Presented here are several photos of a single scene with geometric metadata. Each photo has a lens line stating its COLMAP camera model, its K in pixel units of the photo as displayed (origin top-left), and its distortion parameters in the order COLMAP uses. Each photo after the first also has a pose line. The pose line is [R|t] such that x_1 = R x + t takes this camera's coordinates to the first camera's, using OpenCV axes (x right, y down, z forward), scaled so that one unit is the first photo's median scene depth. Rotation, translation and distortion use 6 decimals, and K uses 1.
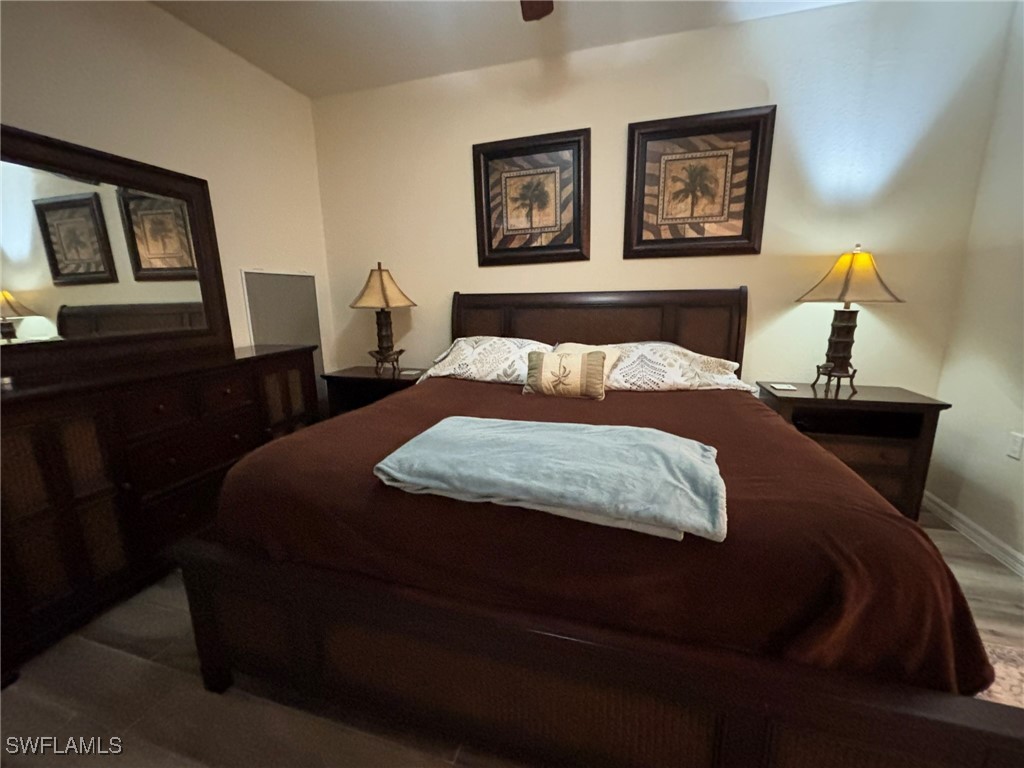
lens RADIAL K [[414.3, 0, 511.0], [0, 414.3, 380.9], [0, 0, 1]] dist [-0.009566, 0.000111]
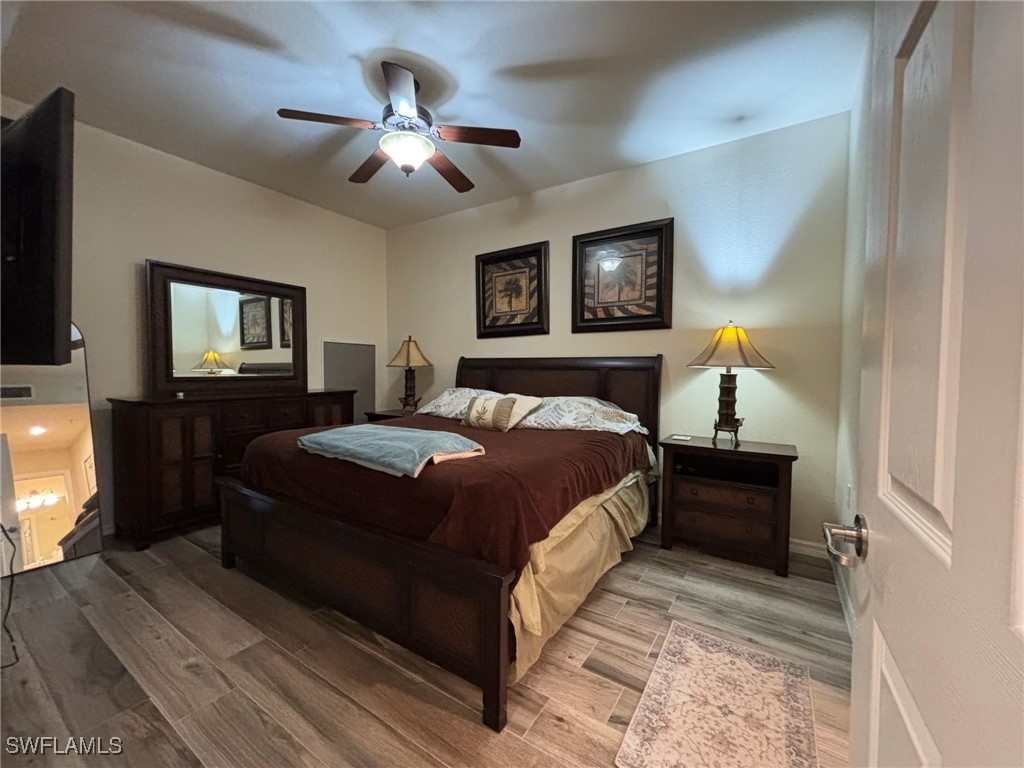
lens RADIAL K [[401.4, 0, 512.0], [0, 401.4, 384.0], [0, 0, 1]] dist [0.000568, -0.000035]
pose [[0.960540, 0.031816, -0.276315, 0.457897], [-0.075793, 0.985781, -0.149971, 0.066416], [0.267615, 0.164997, 0.949294, -0.220646]]
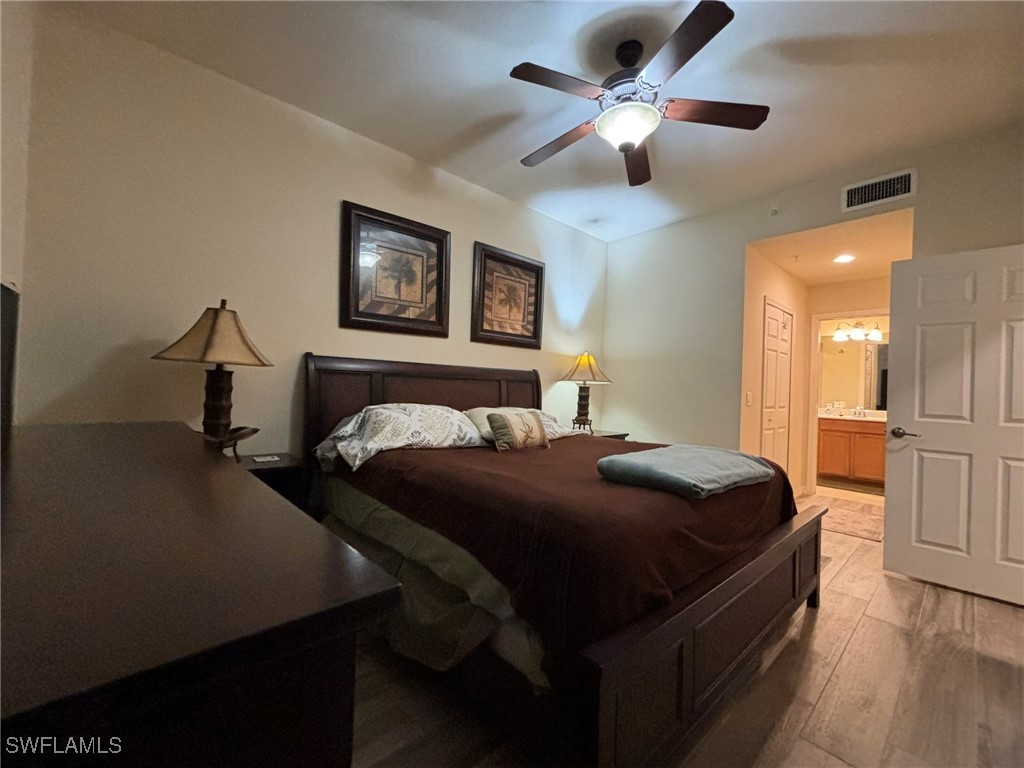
lens RADIAL K [[401.4, 0, 512.0], [0, 401.4, 384.0], [0, 0, 1]] dist [0.000568, -0.000035]
pose [[0.526825, 0.037544, 0.849144, -0.690951], [0.127617, 0.984206, -0.122692, -0.008649], [-0.840339, 0.173002, 0.513712, 0.319091]]
